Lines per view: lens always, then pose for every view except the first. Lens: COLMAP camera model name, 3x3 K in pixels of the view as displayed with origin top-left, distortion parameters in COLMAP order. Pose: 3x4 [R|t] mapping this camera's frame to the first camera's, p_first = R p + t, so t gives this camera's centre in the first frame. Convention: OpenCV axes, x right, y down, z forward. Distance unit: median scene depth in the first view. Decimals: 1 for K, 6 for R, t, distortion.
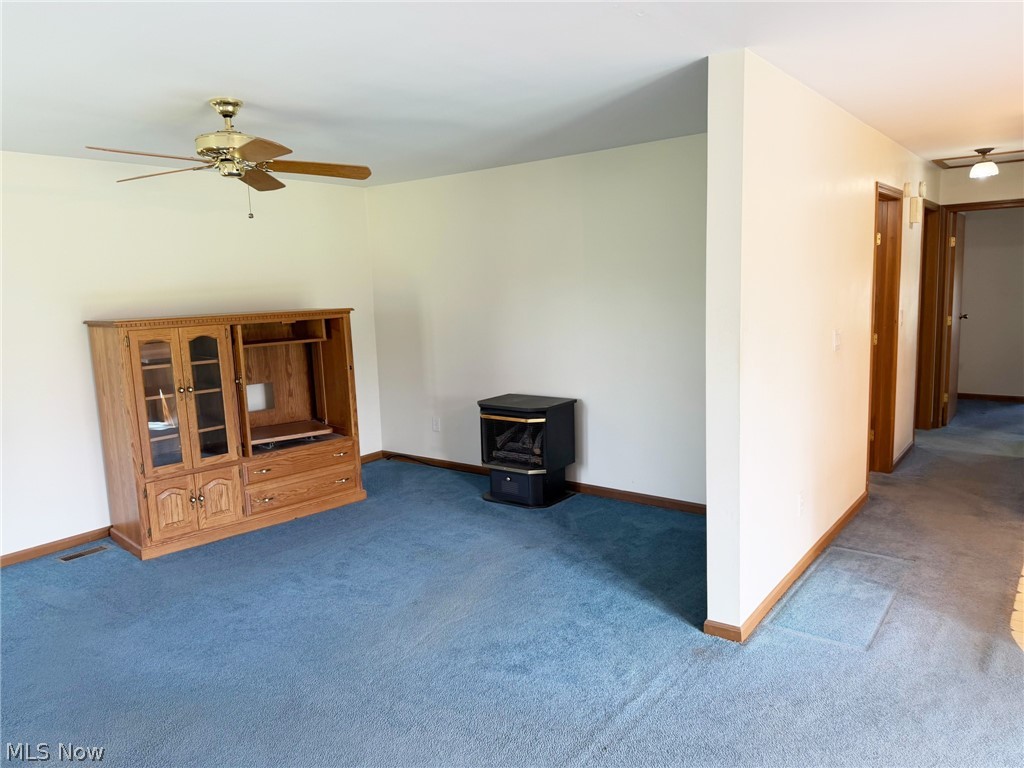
lens RADIAL K [[723.1, 0, 515.6], [0, 723.1, 382.5], [0, 0, 1]] dist [0.074276, -0.090985]
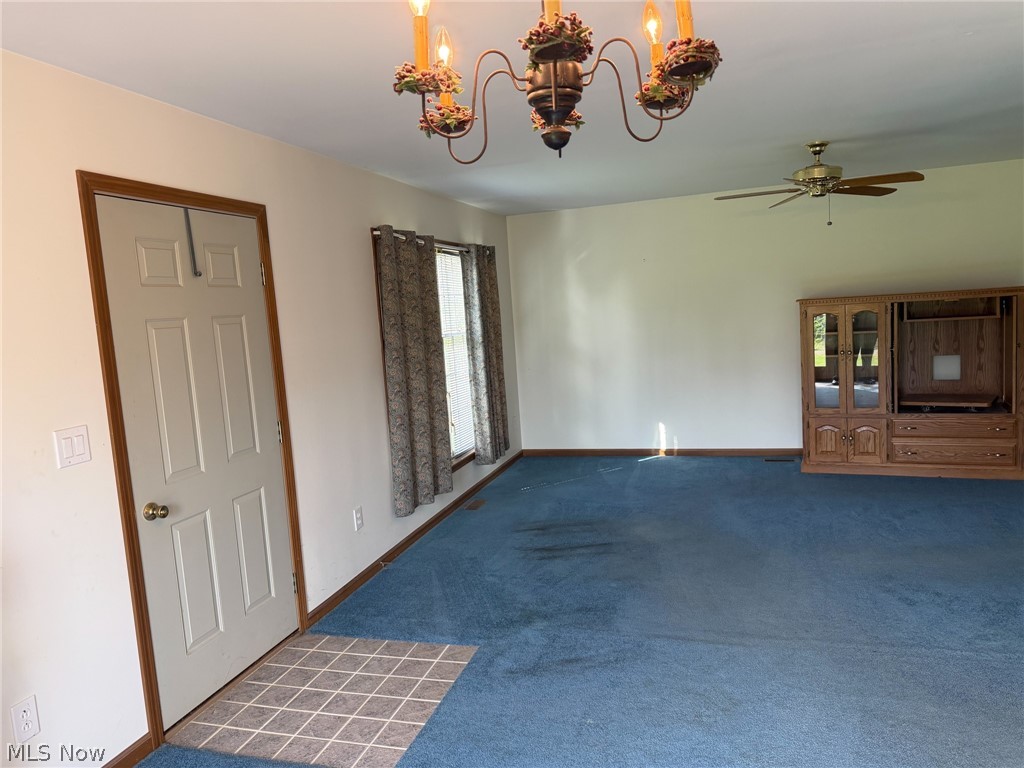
lens RADIAL K [[723.1, 0, 515.6], [0, 723.1, 382.5], [0, 0, 1]] dist [0.074276, -0.090985]
pose [[0.359478, 0.111084, -0.926518, 0.522748], [-0.074439, 0.993139, 0.090190, -0.010497], [0.930180, 0.036548, 0.365281, -0.018687]]
